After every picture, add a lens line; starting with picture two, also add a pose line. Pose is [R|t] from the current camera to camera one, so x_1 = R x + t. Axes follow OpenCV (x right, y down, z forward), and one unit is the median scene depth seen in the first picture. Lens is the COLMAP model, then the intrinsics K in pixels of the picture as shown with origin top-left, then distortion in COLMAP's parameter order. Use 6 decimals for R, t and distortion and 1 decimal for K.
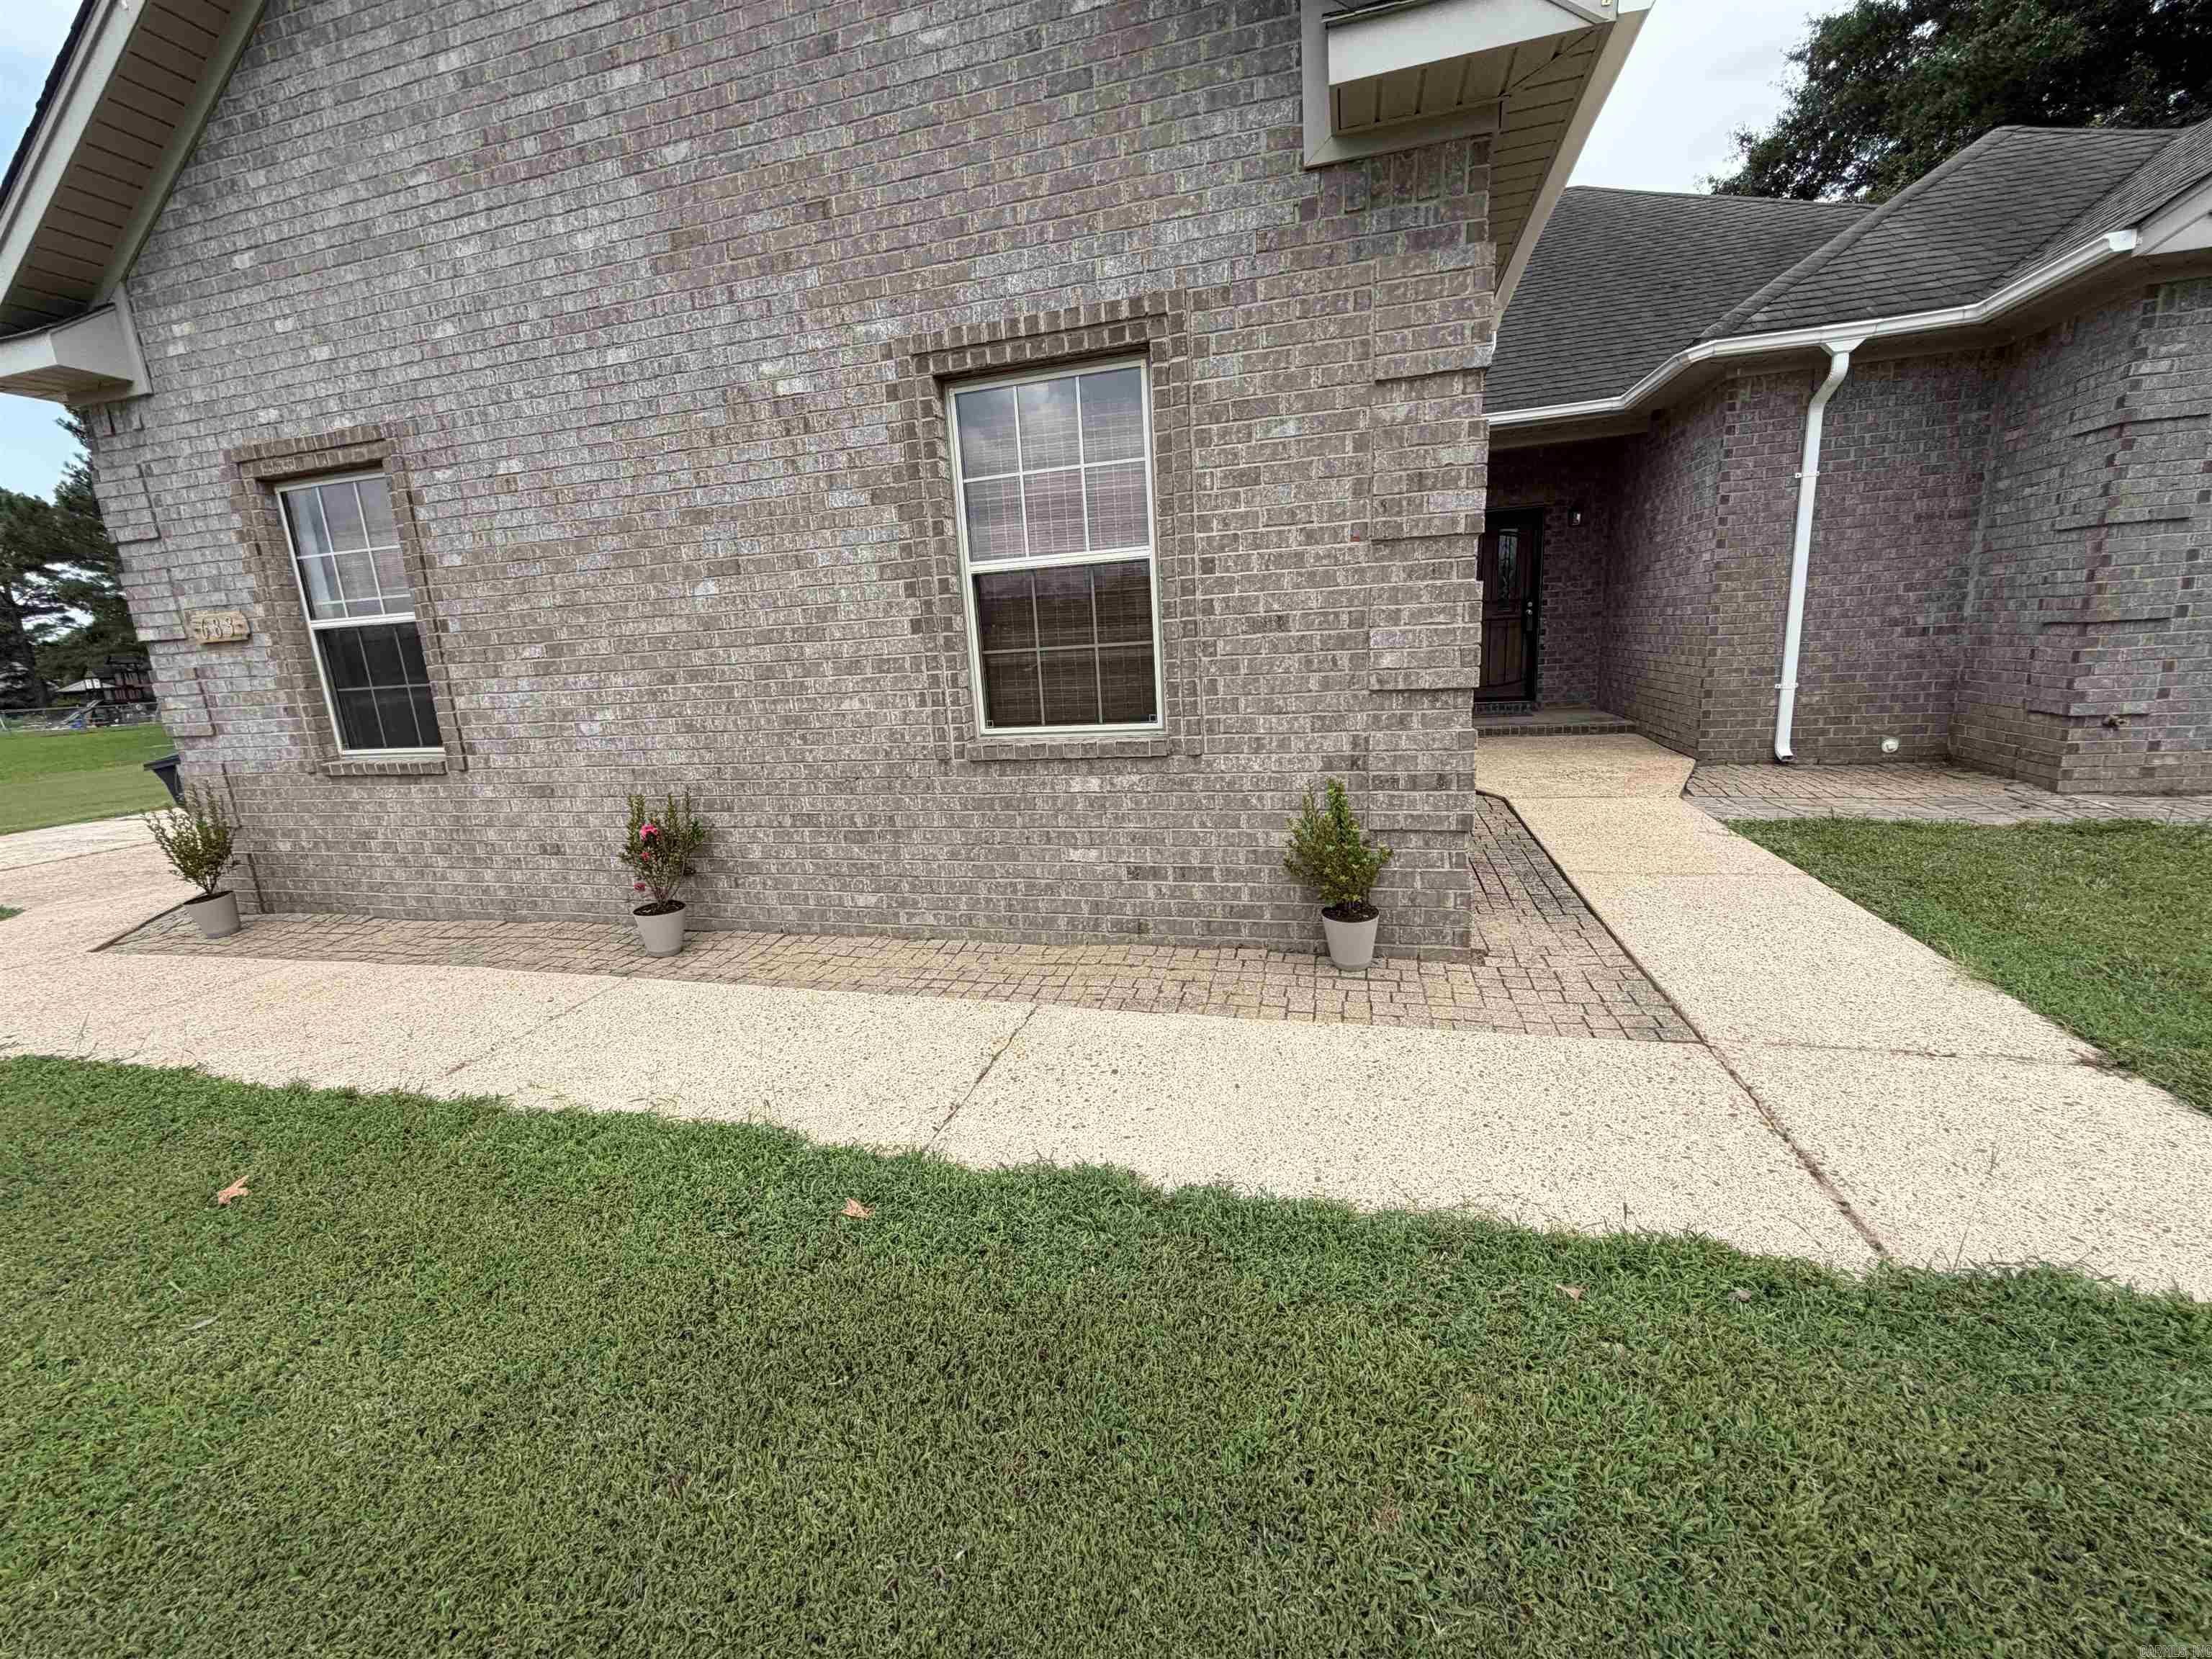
lens RADIAL K [[876.1, 0, 1099.5], [0, 876.1, 827.3], [0, 0, 1]] dist [0.001662, -0.000532]
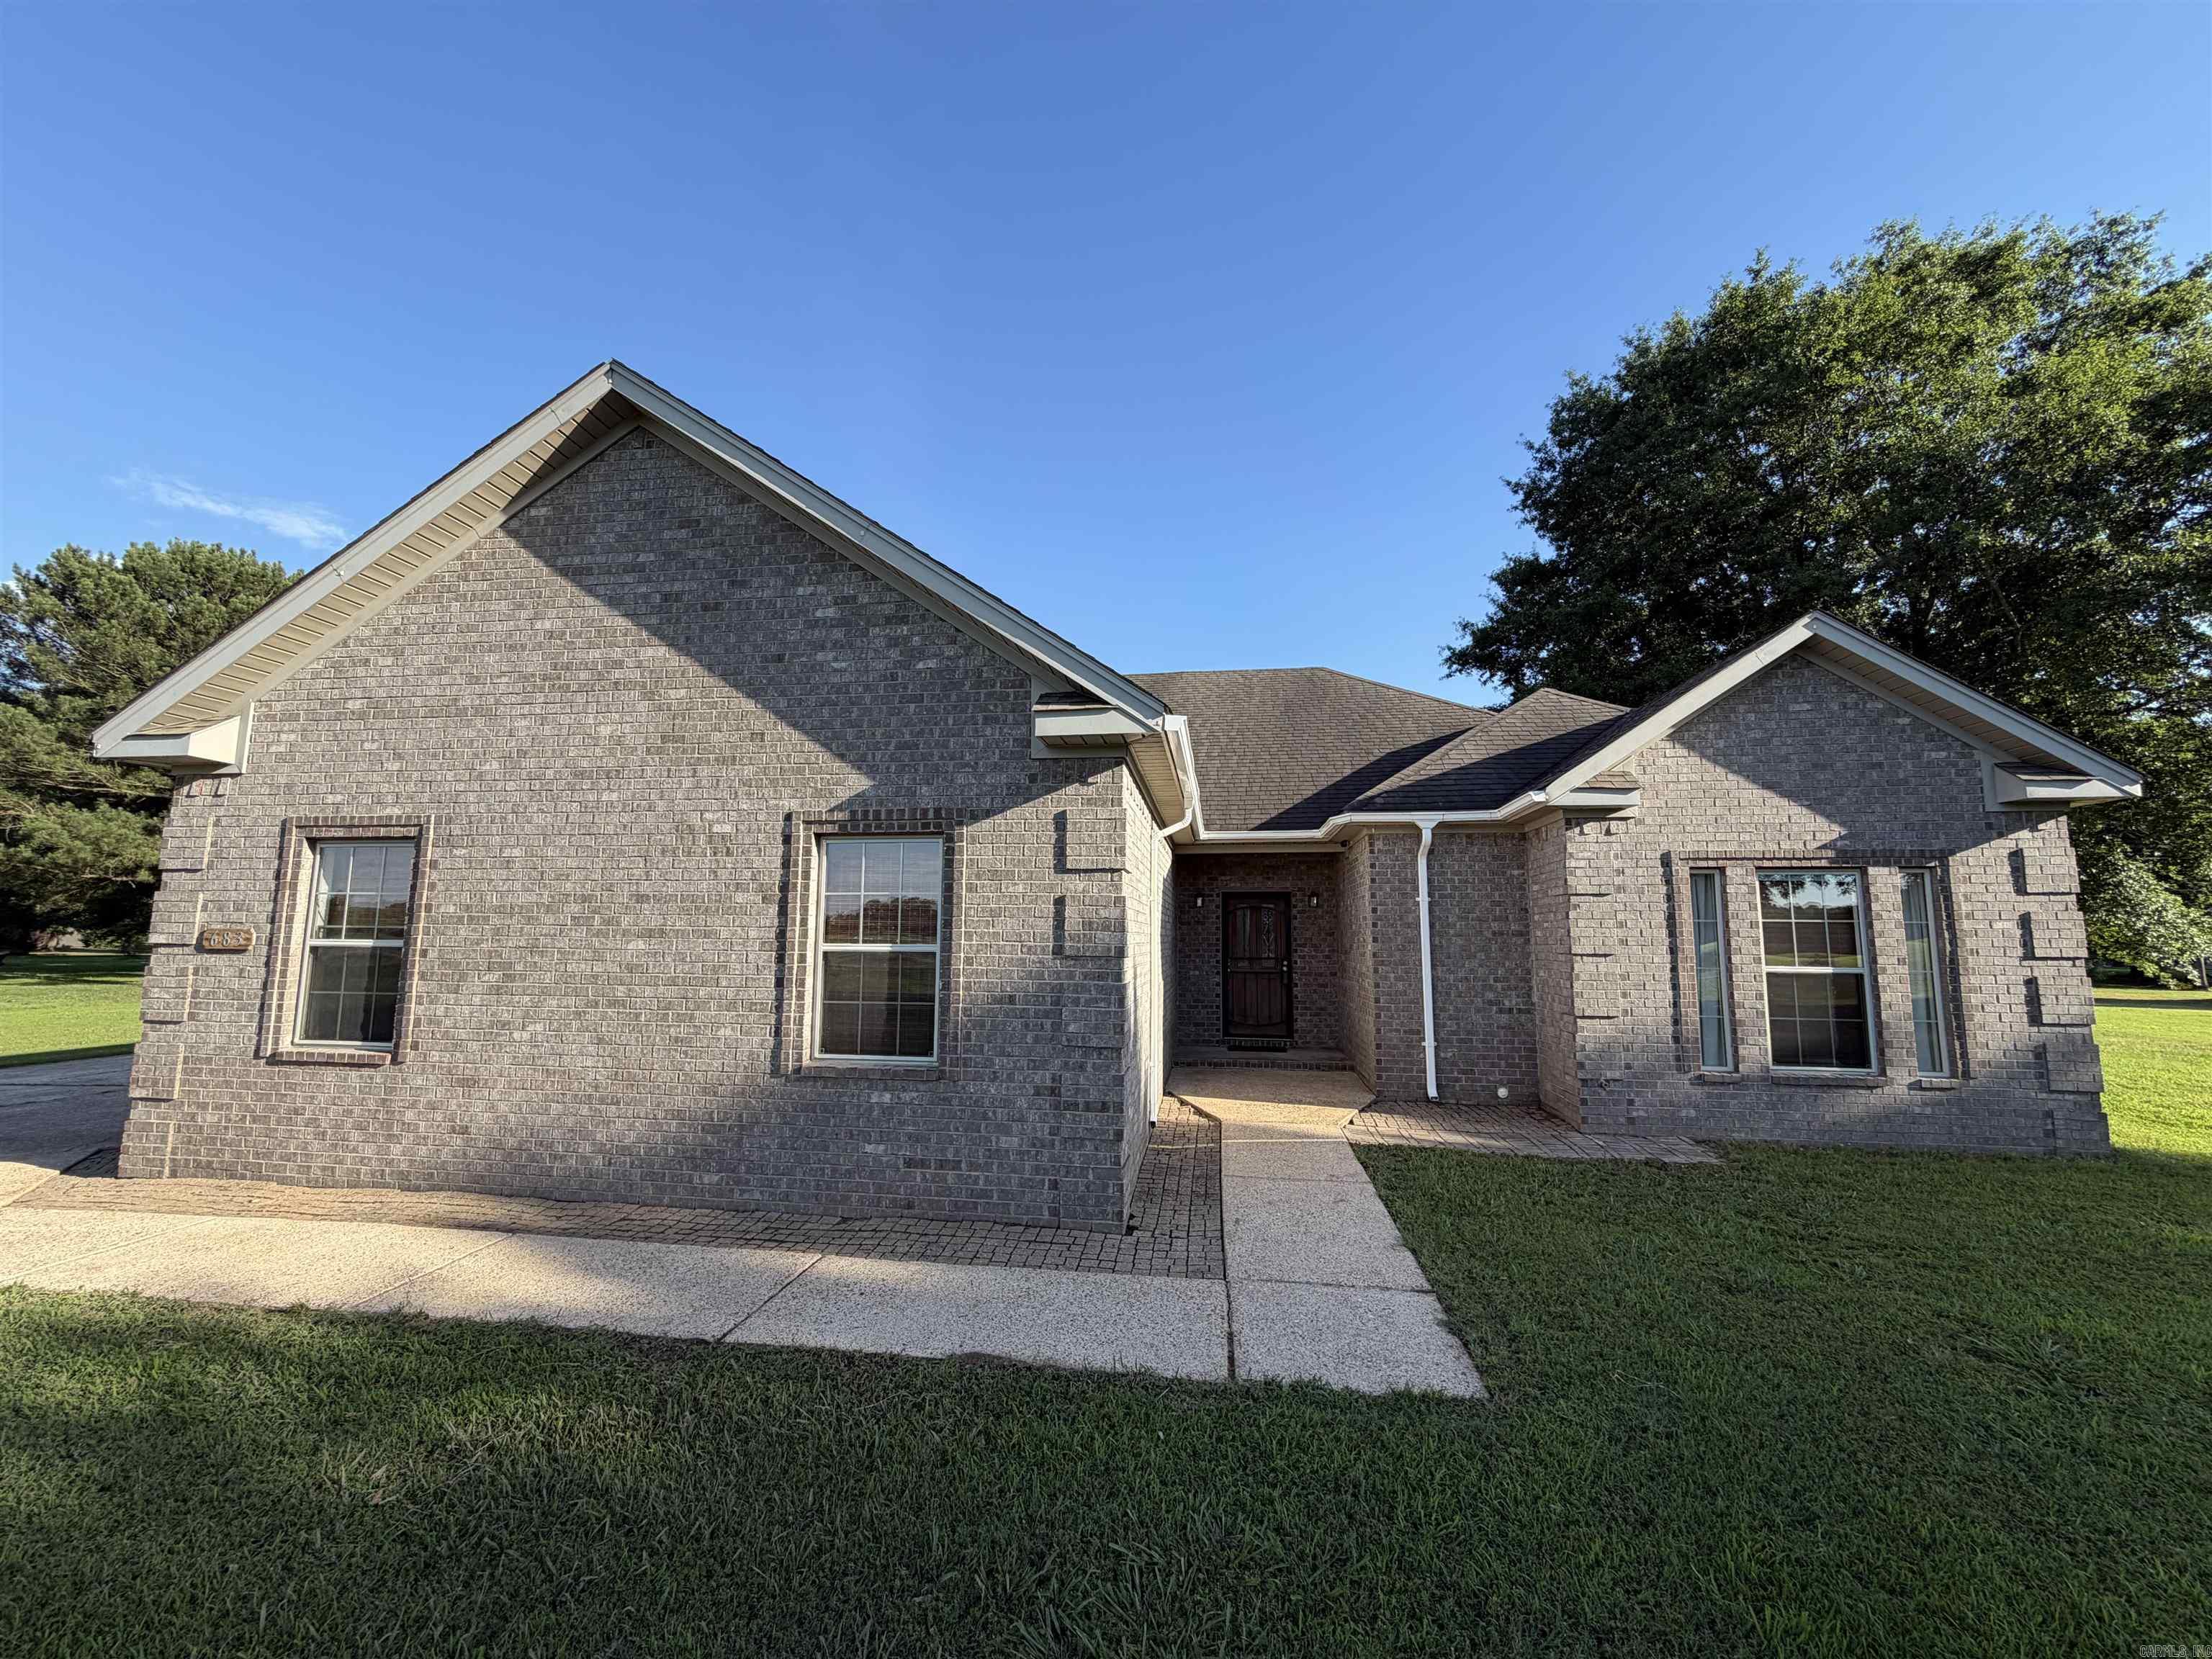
lens RADIAL K [[876.1, 0, 1097.1], [0, 876.1, 830.9], [0, 0, 1]] dist [0.001662, -0.000532]
pose [[0.989690, 0.082437, 0.117120, 0.123068], [-0.039003, 0.941967, -0.333432, 0.005667], [-0.137810, 0.325427, 0.935471, -0.528004]]
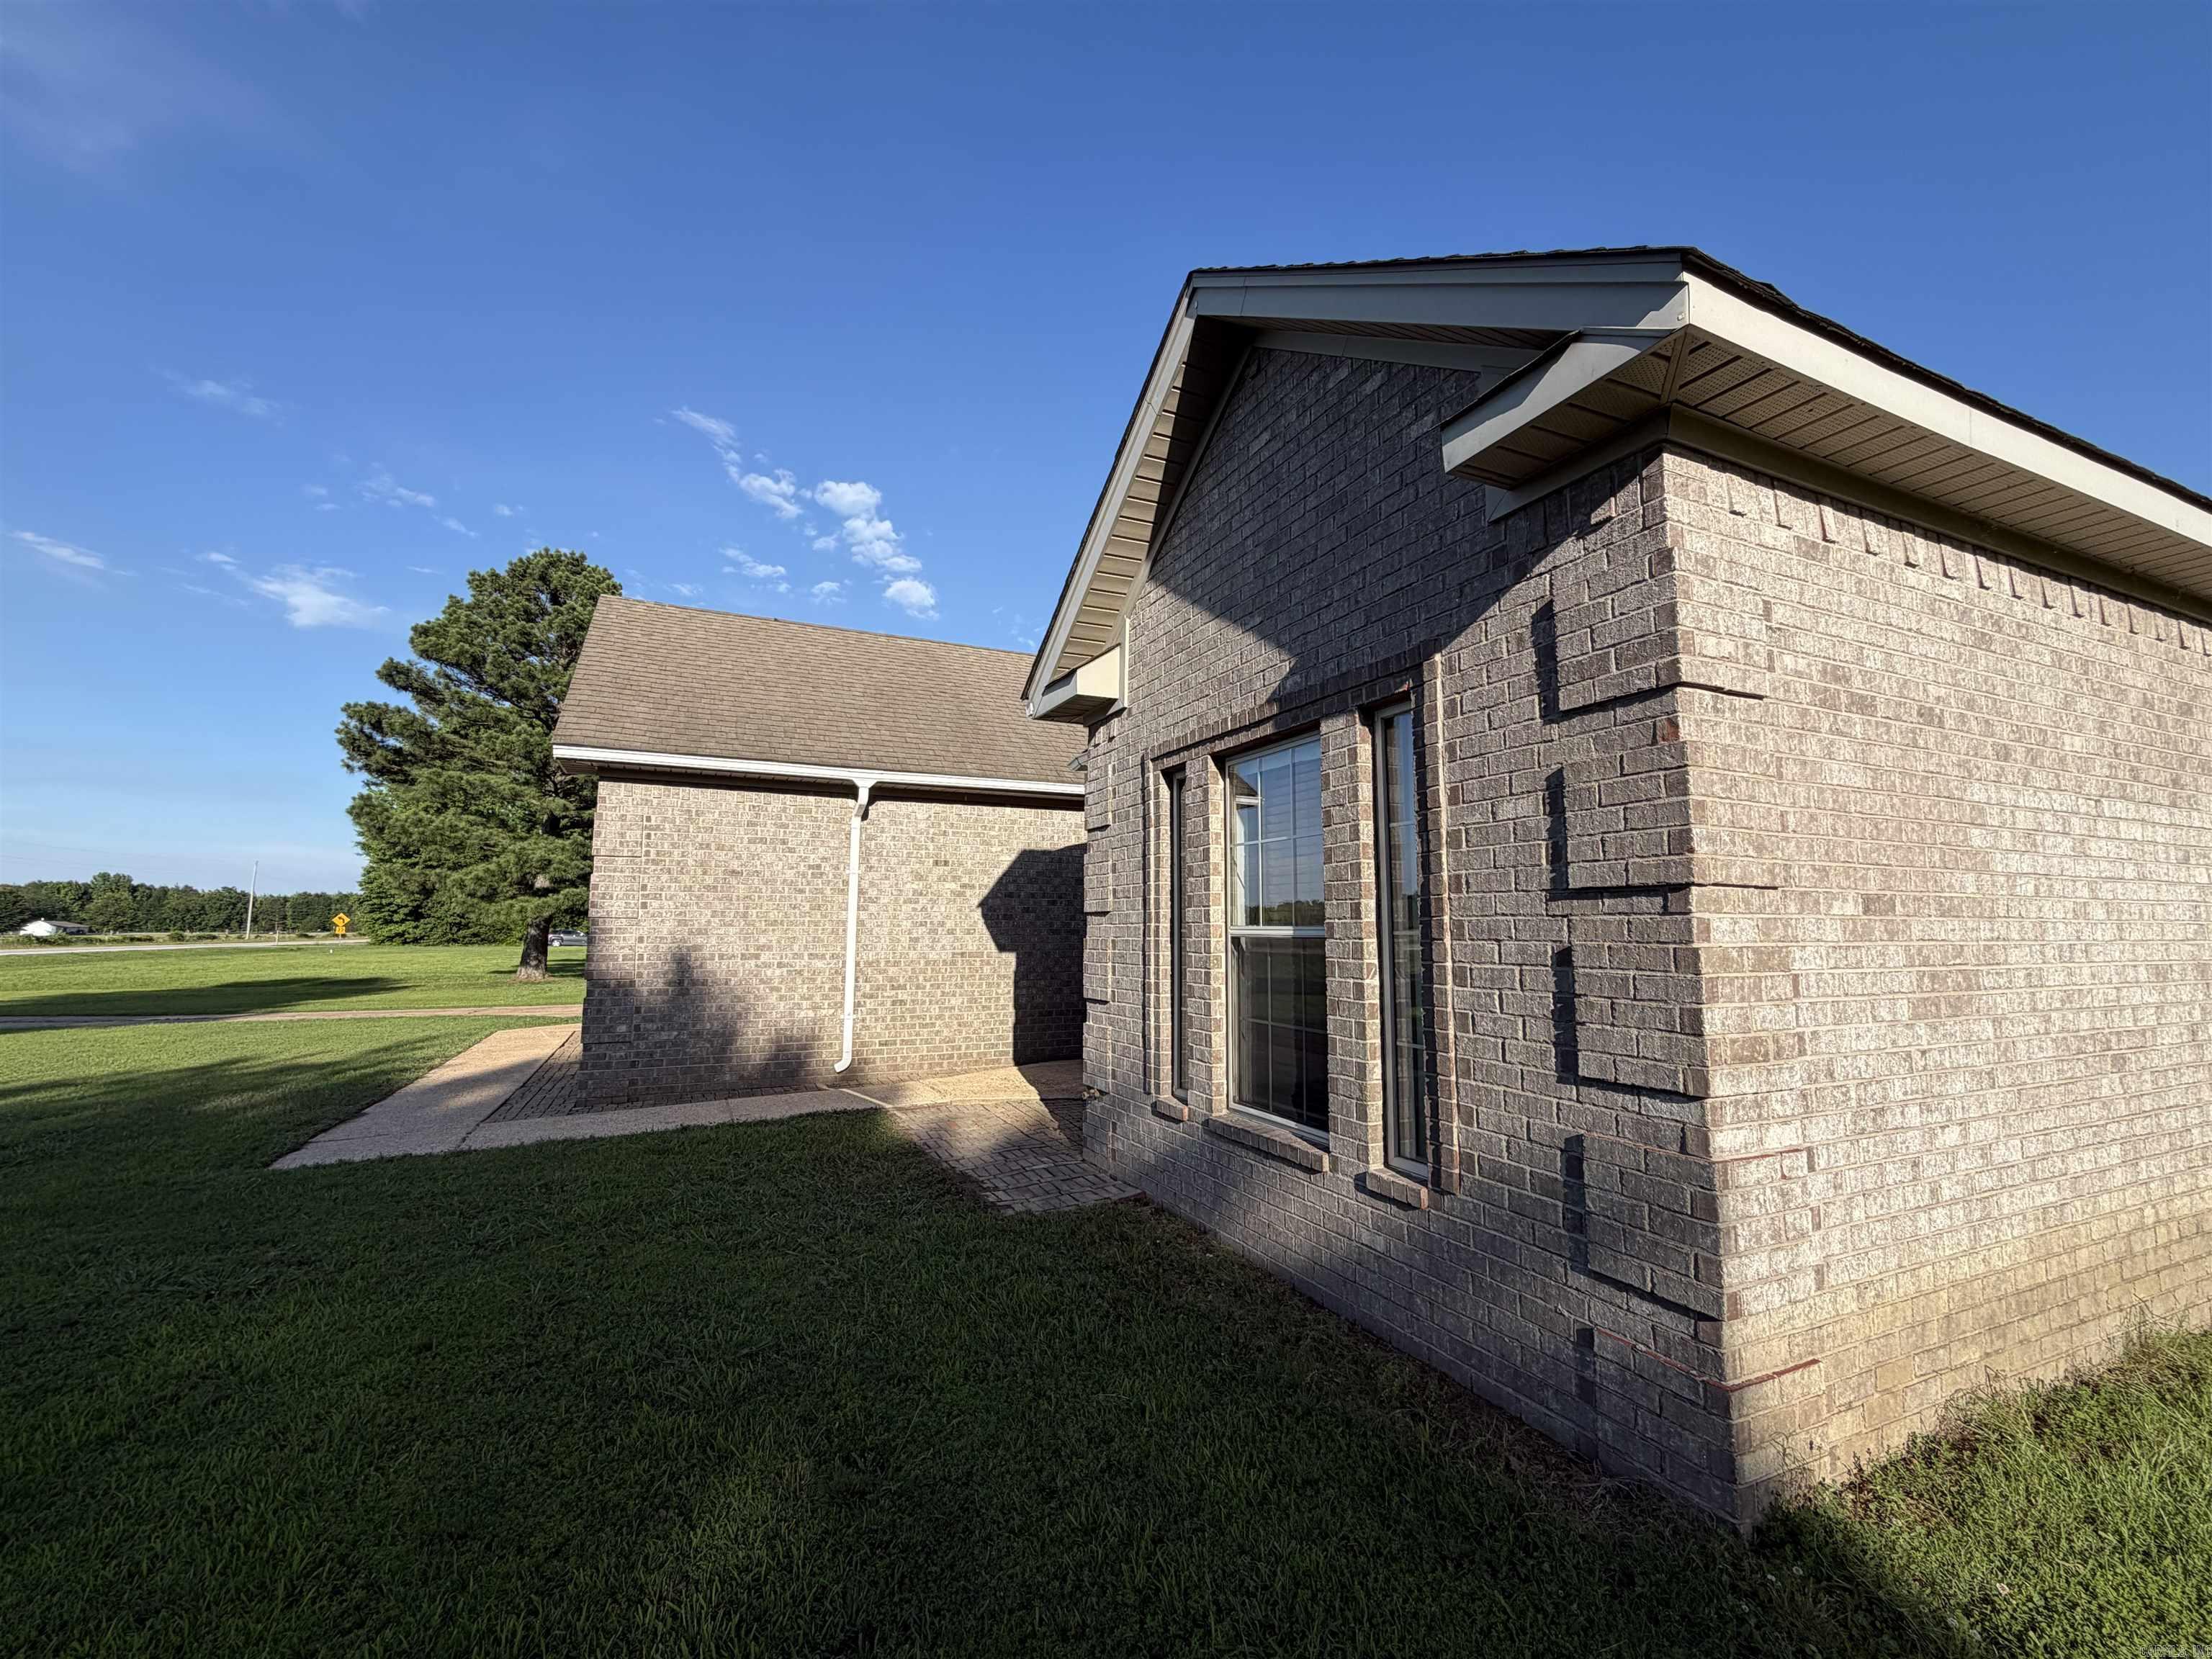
lens RADIAL K [[921.2, 0, 1108.5], [0, 921.2, 828.7], [0, 0, 1]] dist [-0.000895, -0.000057]
pose [[0.650166, -0.022187, -0.759469, 2.574558], [-0.200378, 0.959179, -0.199561, -0.268538], [0.732894, 0.281929, 0.619179, 0.305893]]
